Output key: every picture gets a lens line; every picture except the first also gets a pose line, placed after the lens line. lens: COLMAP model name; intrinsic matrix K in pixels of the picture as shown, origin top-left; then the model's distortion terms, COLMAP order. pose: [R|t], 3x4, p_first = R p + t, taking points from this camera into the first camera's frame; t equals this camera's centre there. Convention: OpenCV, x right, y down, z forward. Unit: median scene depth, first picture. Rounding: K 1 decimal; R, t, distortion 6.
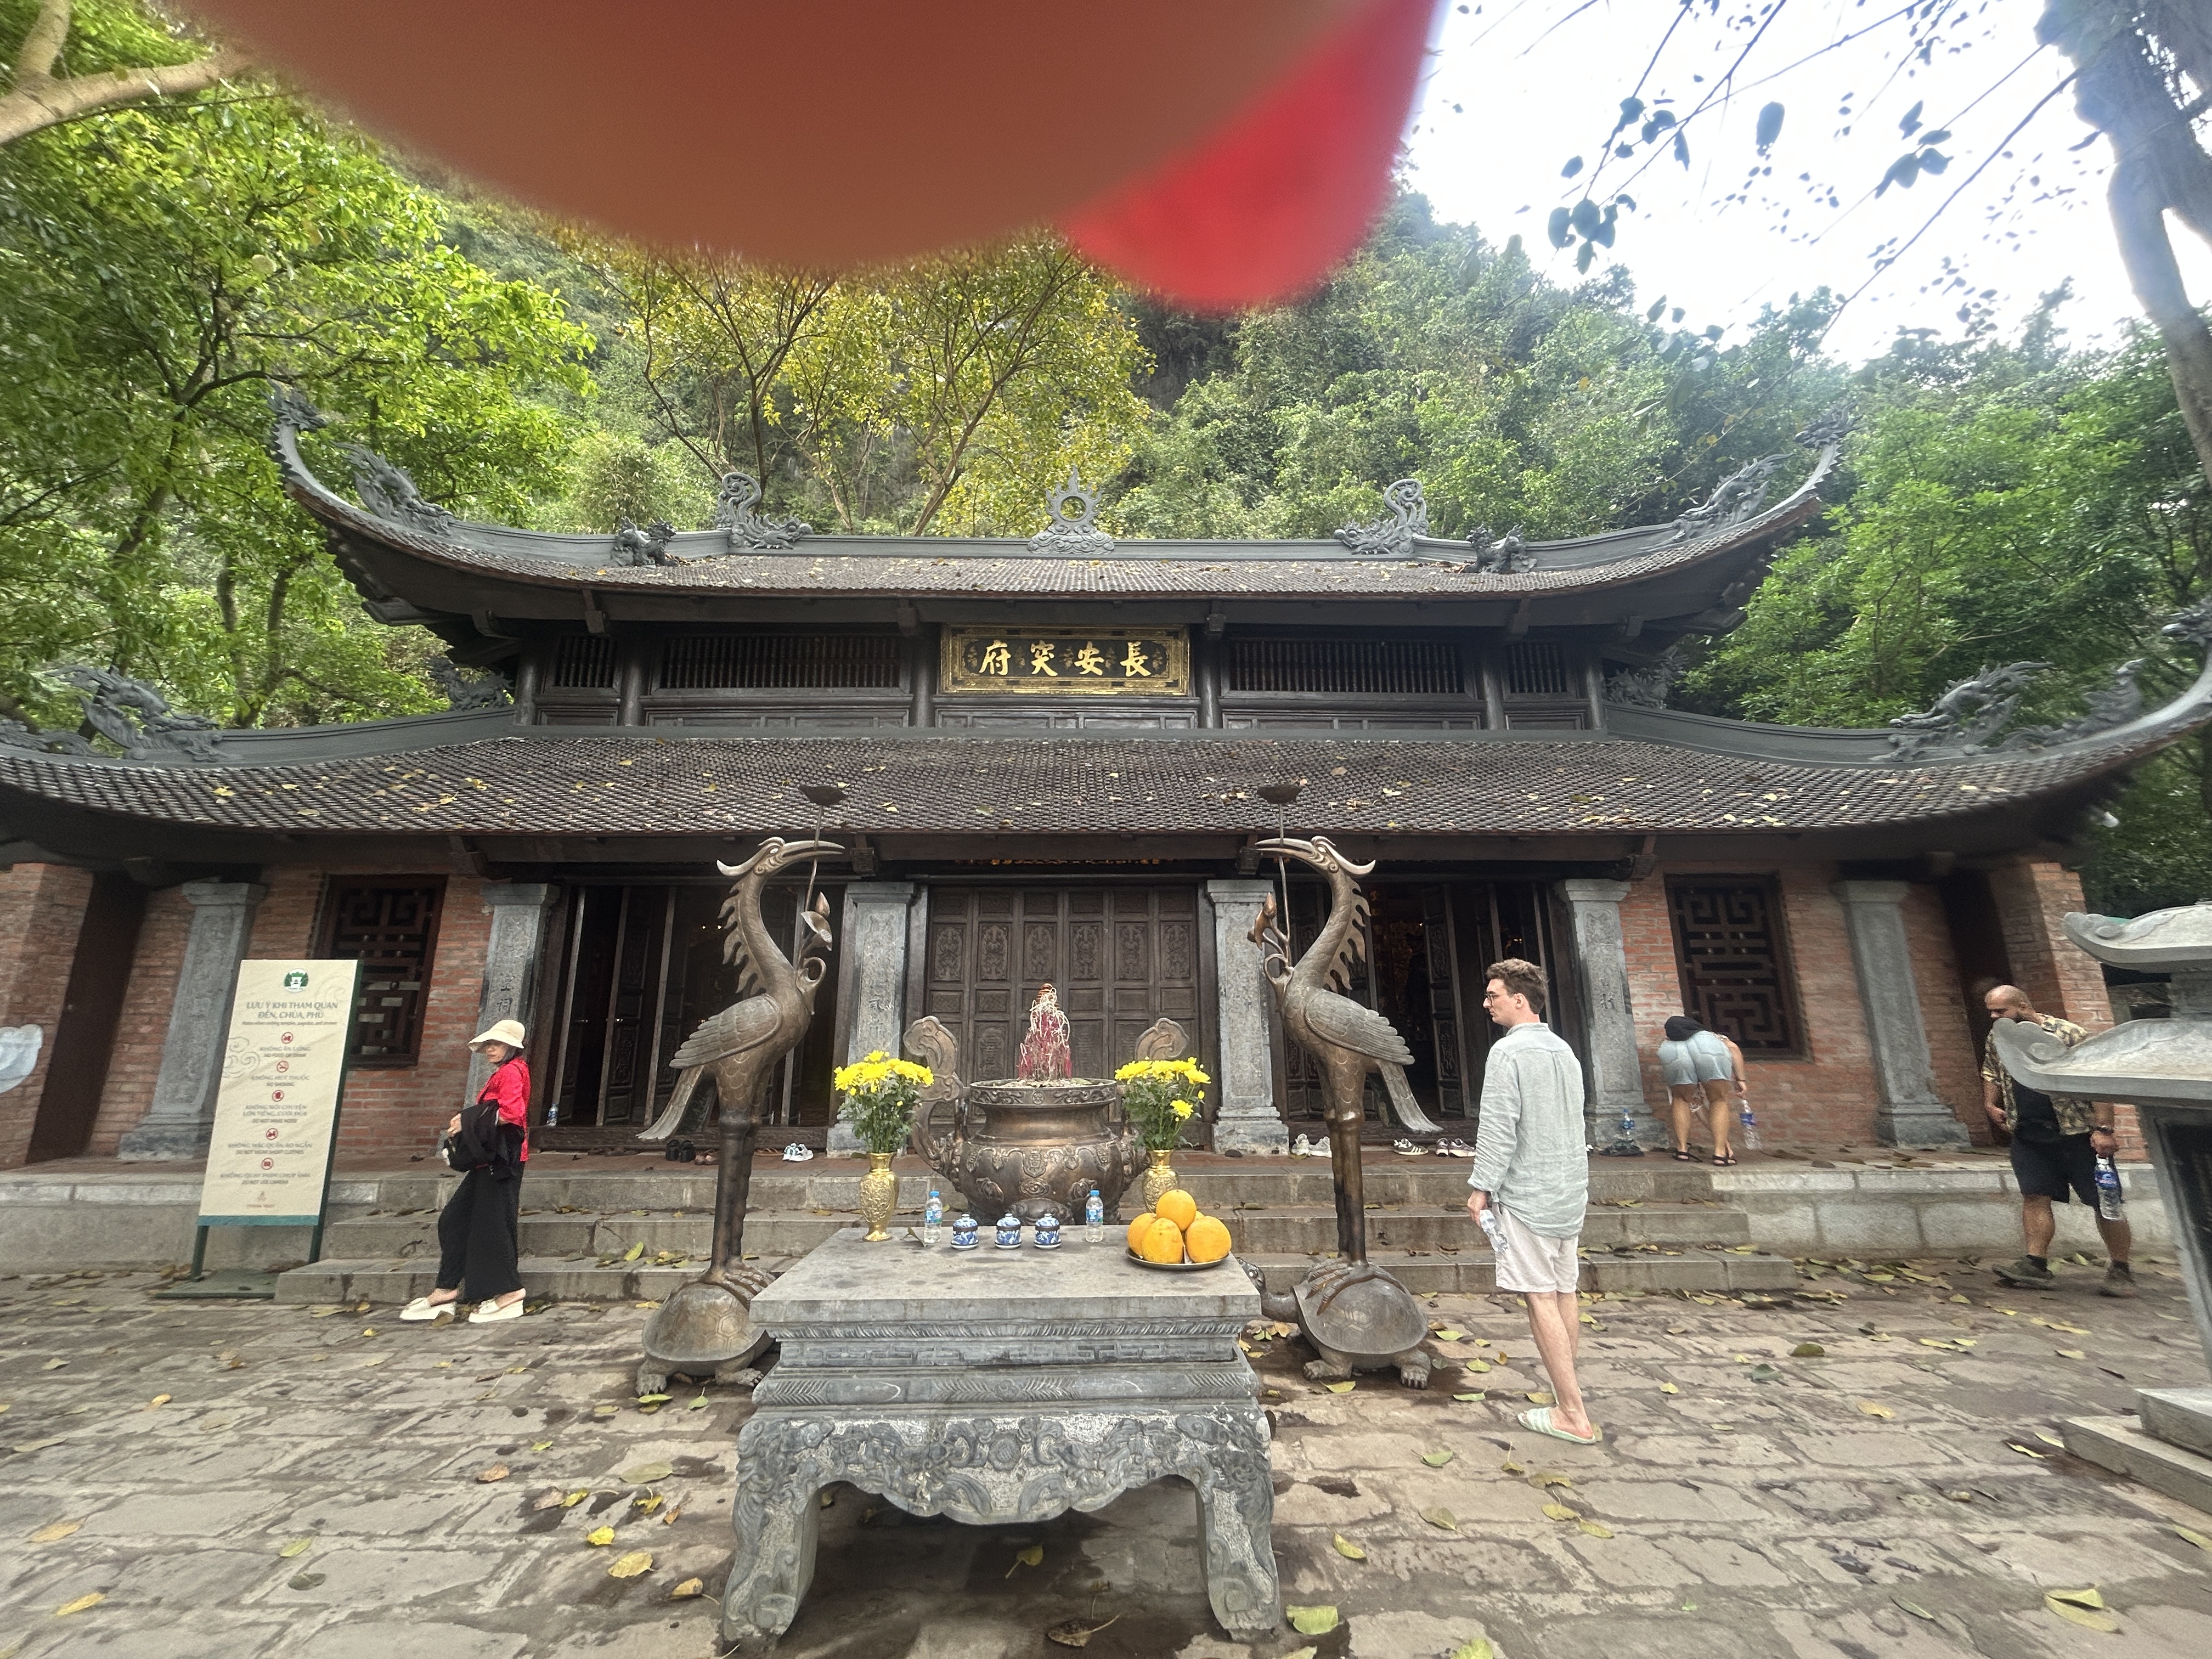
lens RADIAL K [[894.8, 0, 1104.9], [0, 894.8, 825.7], [0, 0, 1]] dist [-0.000986, 0.000587]
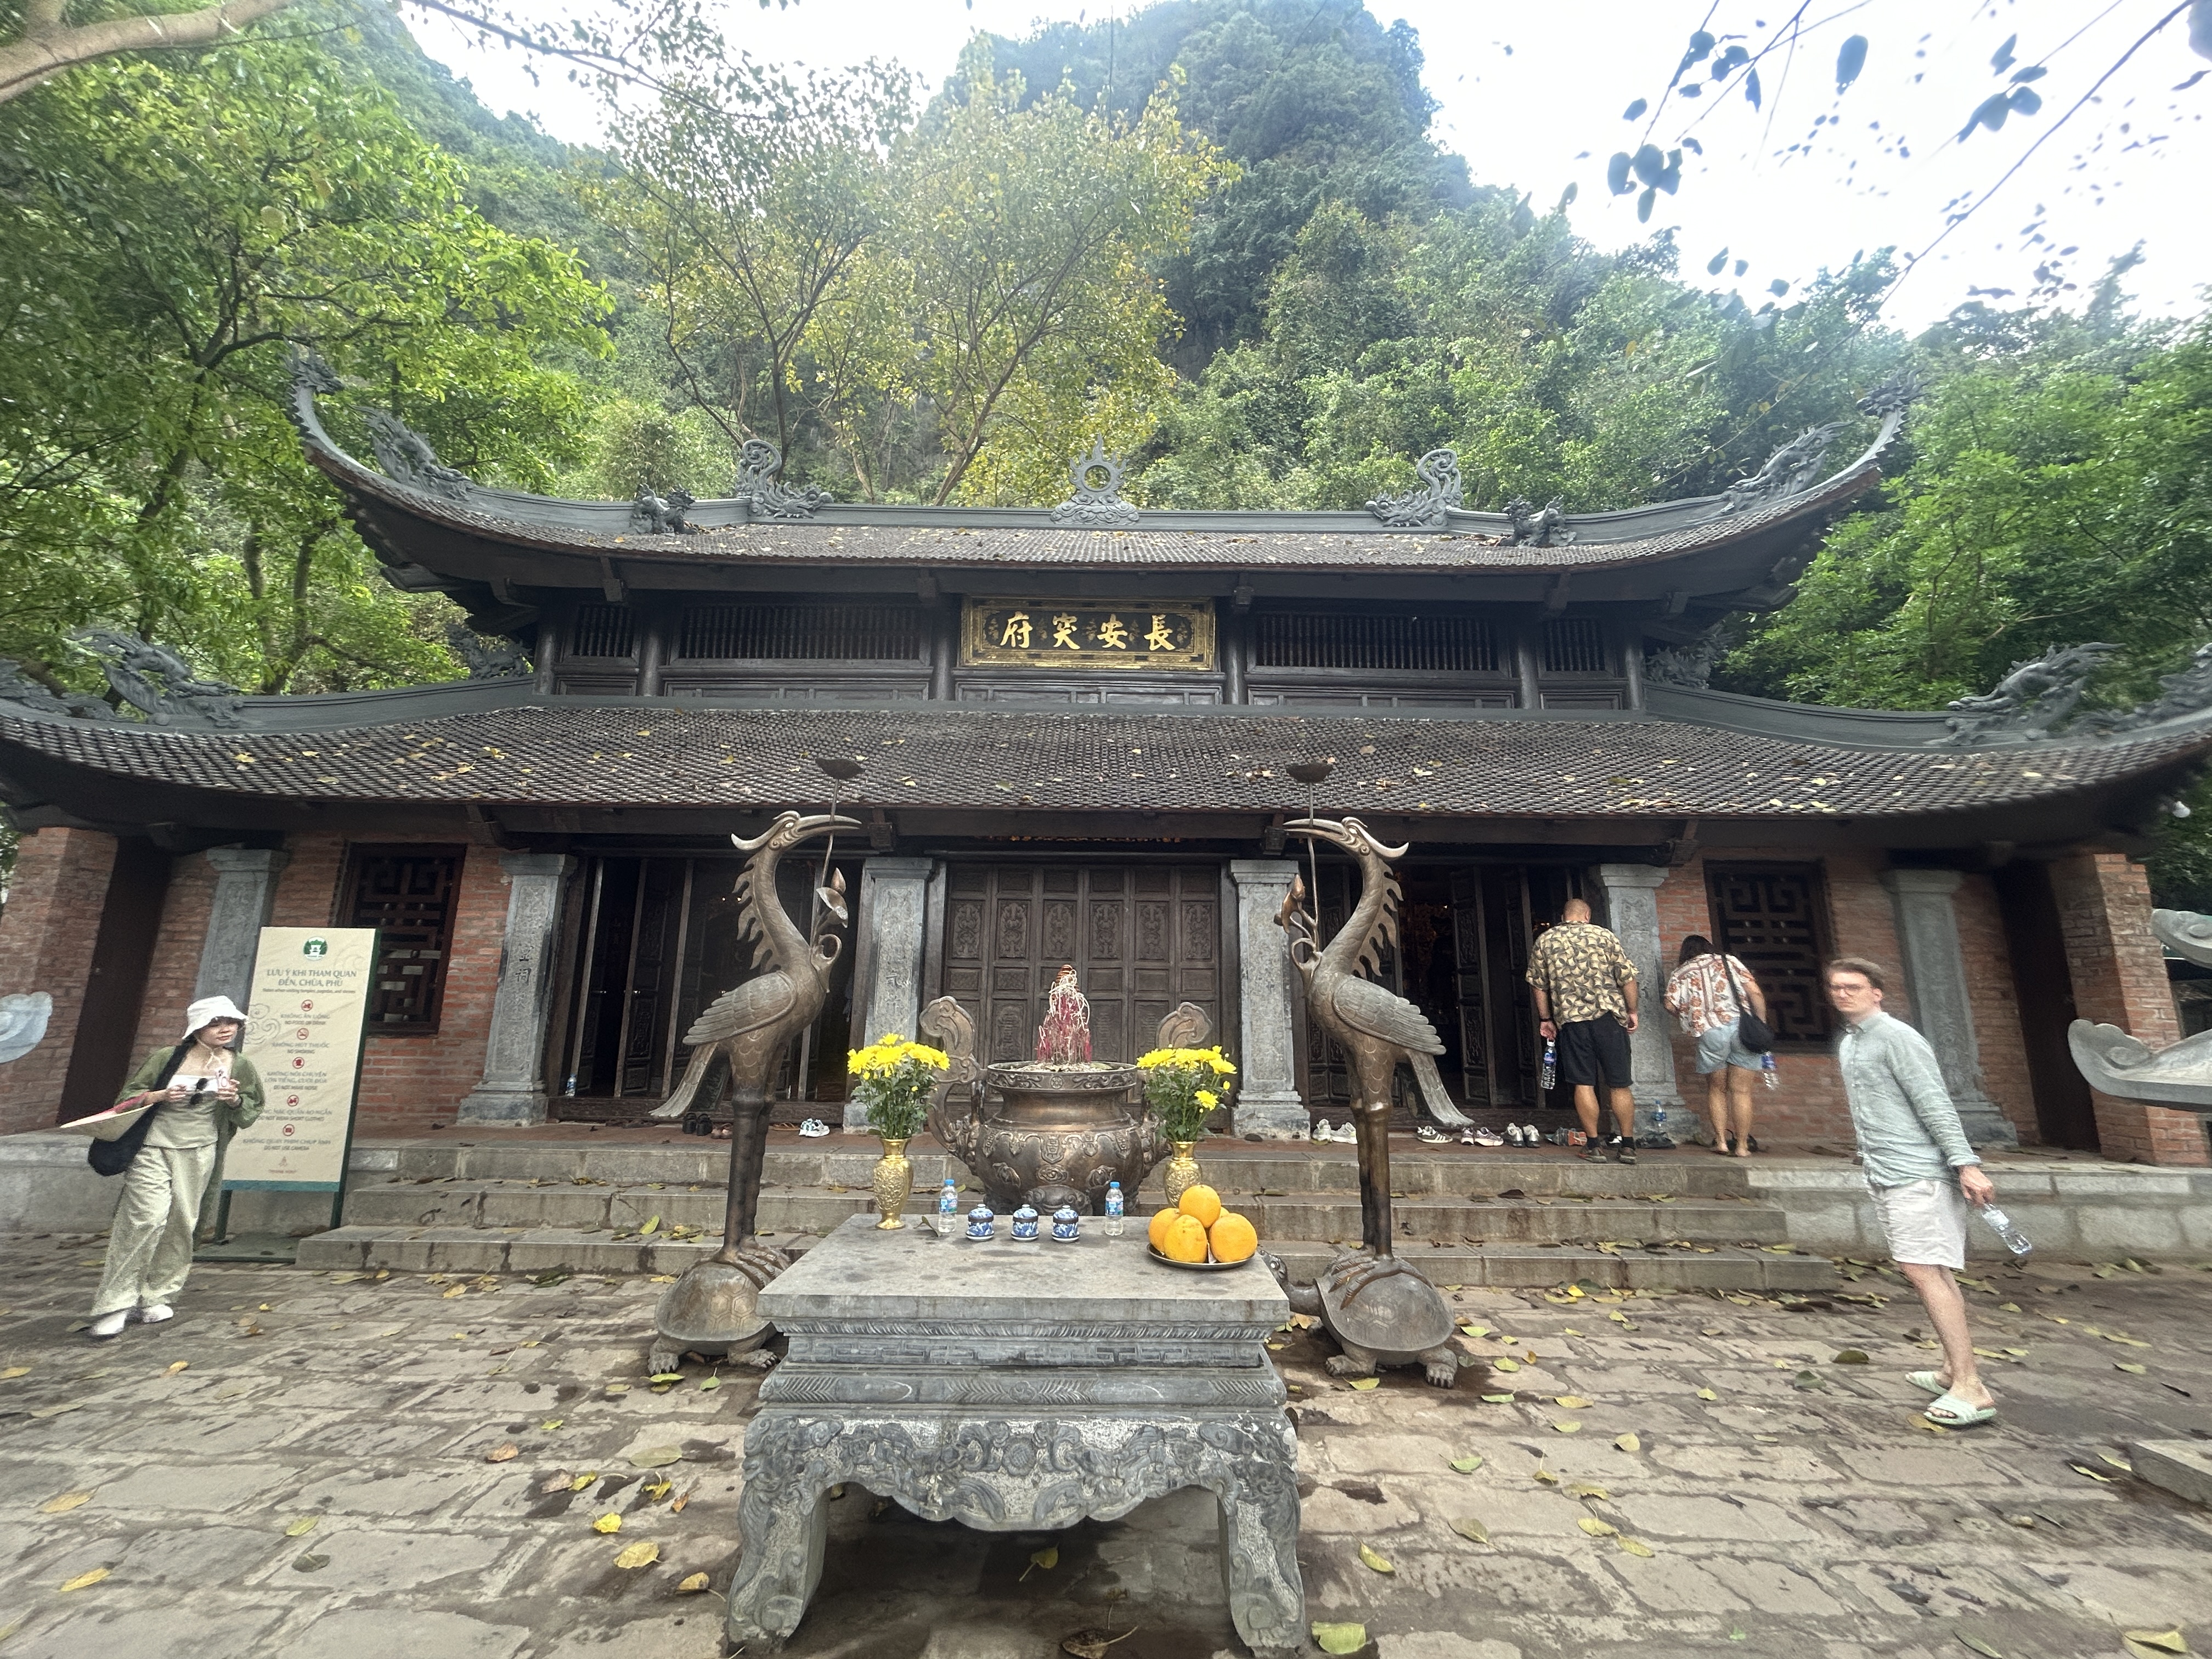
lens RADIAL K [[894.8, 0, 1104.9], [0, 894.8, 825.7], [0, 0, 1]] dist [-0.000986, 0.000587]
pose [[0.999692, 0.012791, -0.021278, -0.003116], [-0.012217, 0.999563, 0.026917, -0.001215], [0.021613, -0.026648, 0.999411, 0.021472]]
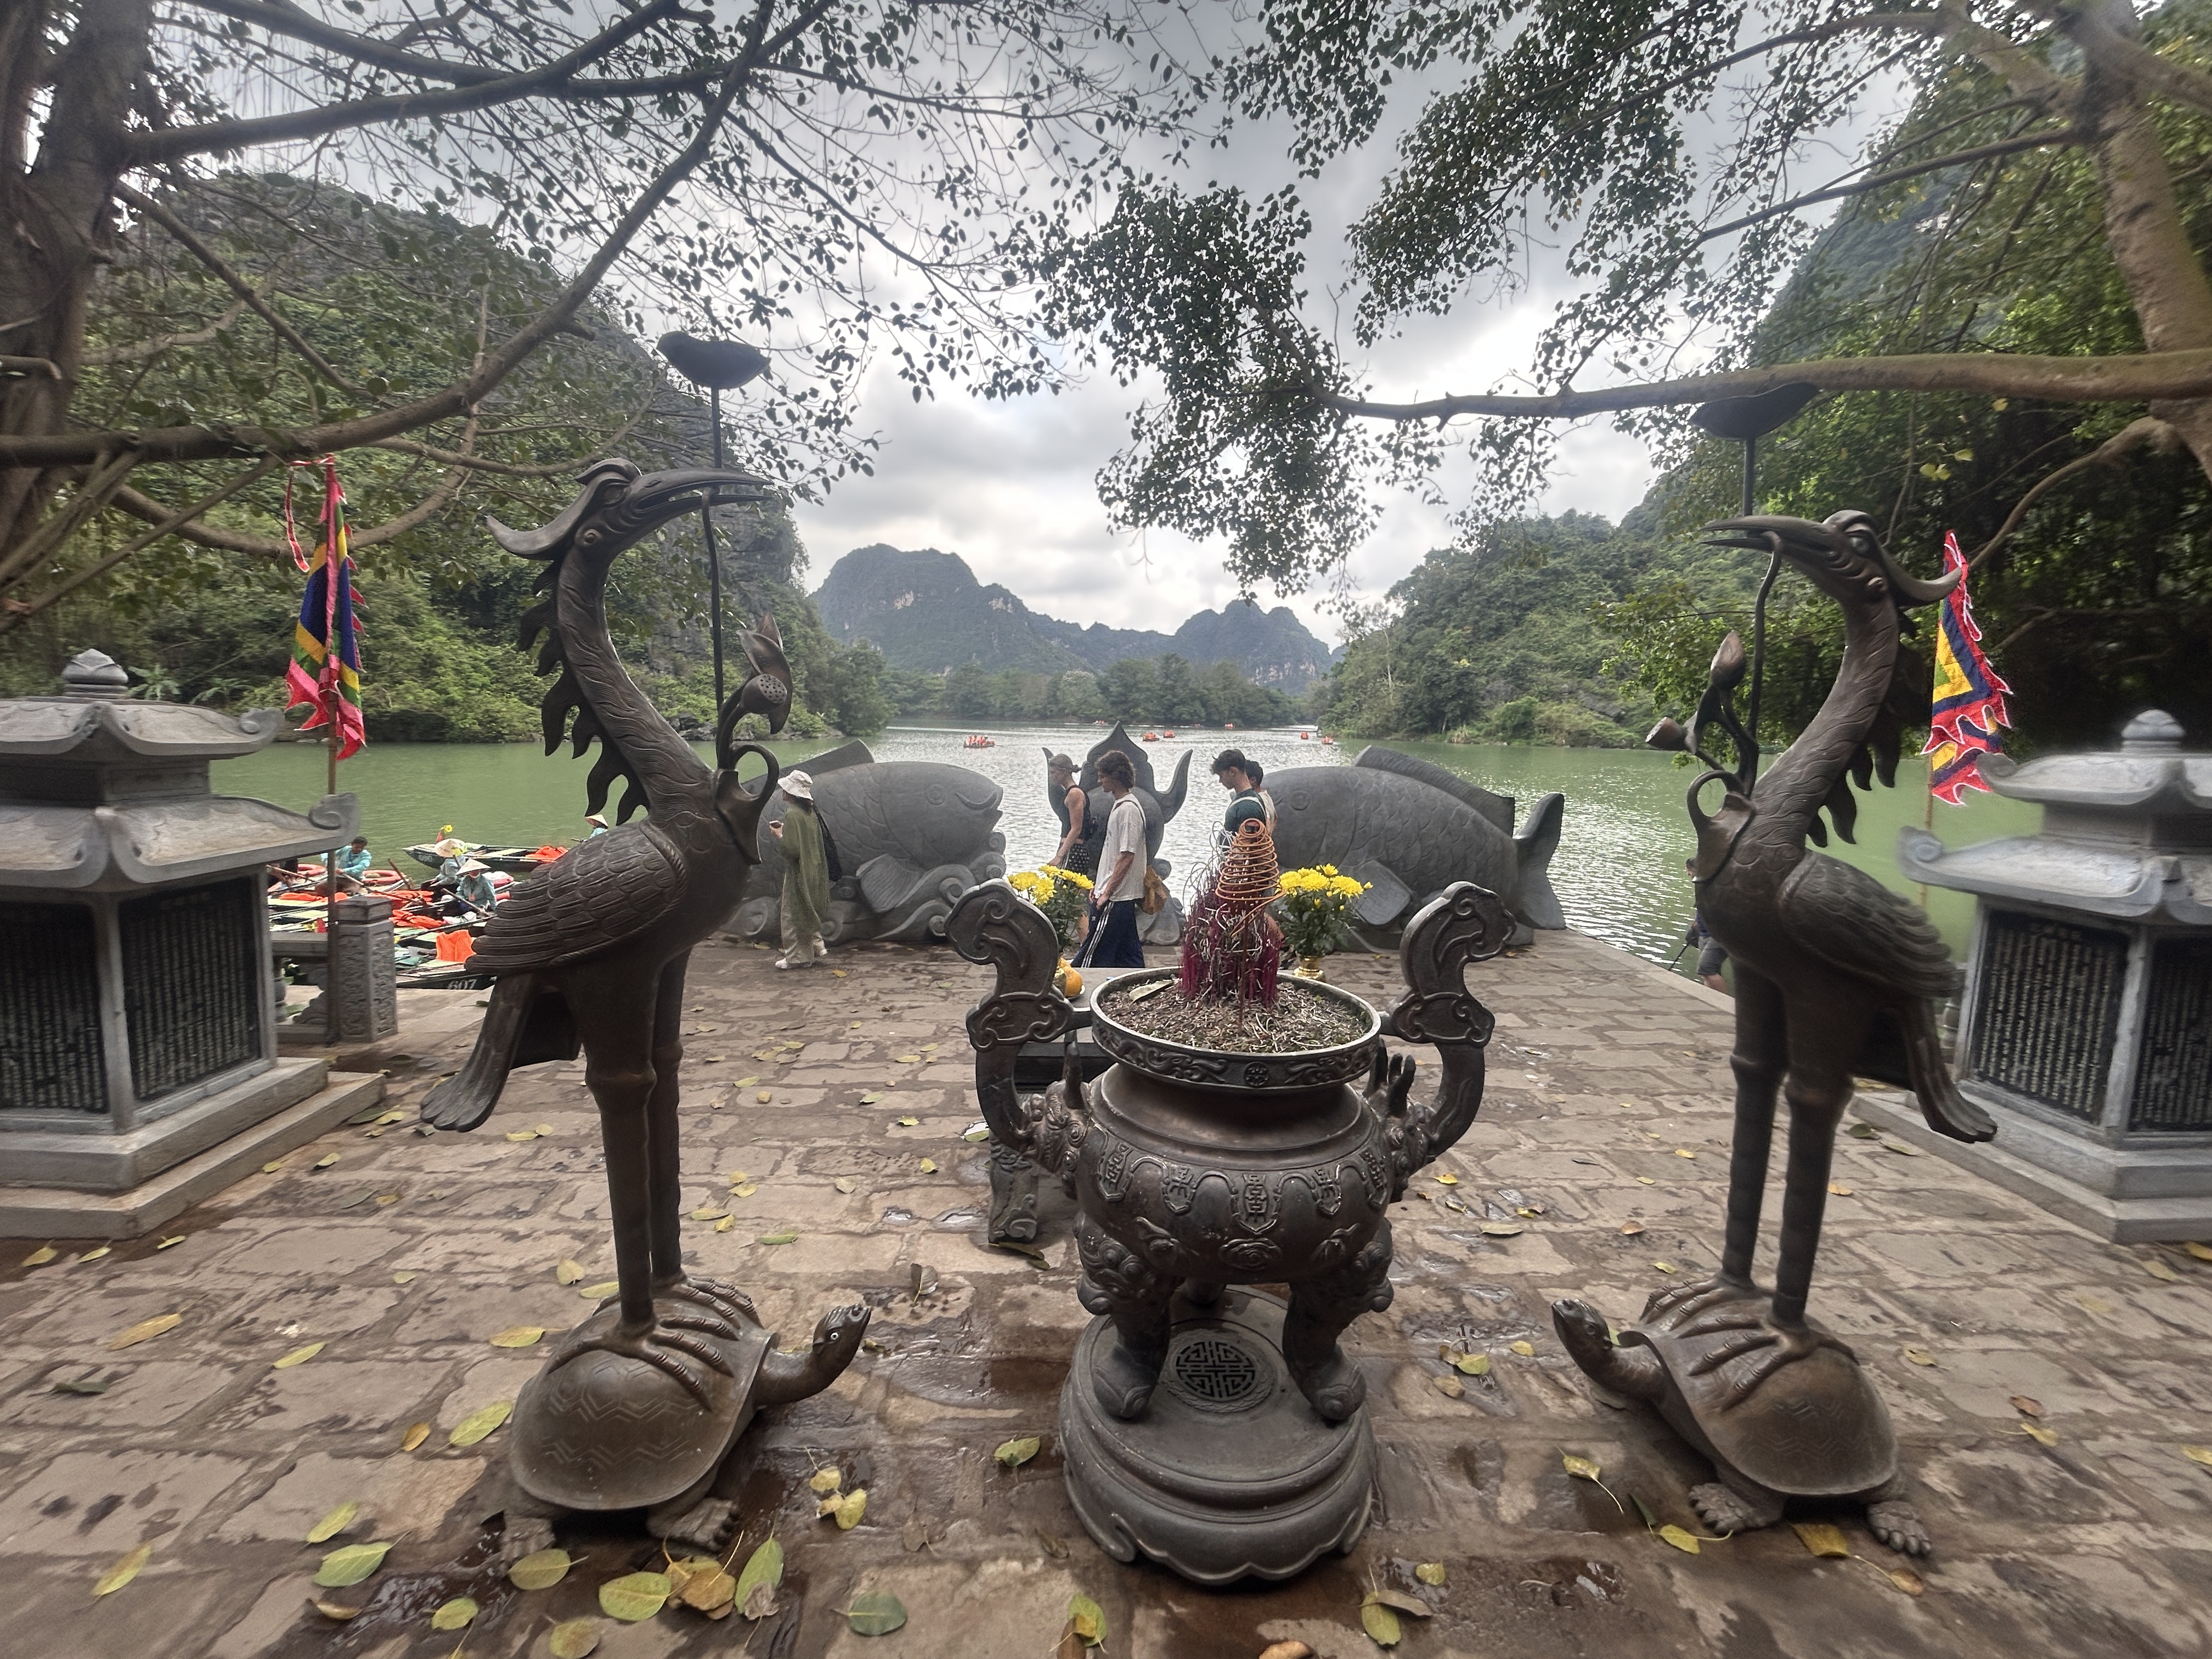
lens RADIAL K [[894.8, 0, 1104.9], [0, 894.8, 825.7], [0, 0, 1]] dist [-0.000986, 0.000587]
pose [[-0.999187, -0.018626, -0.035759, 0.017714], [-0.014527, 0.993641, -0.111650, 0.161299], [0.037611, -0.111040, -0.993104, 0.999898]]
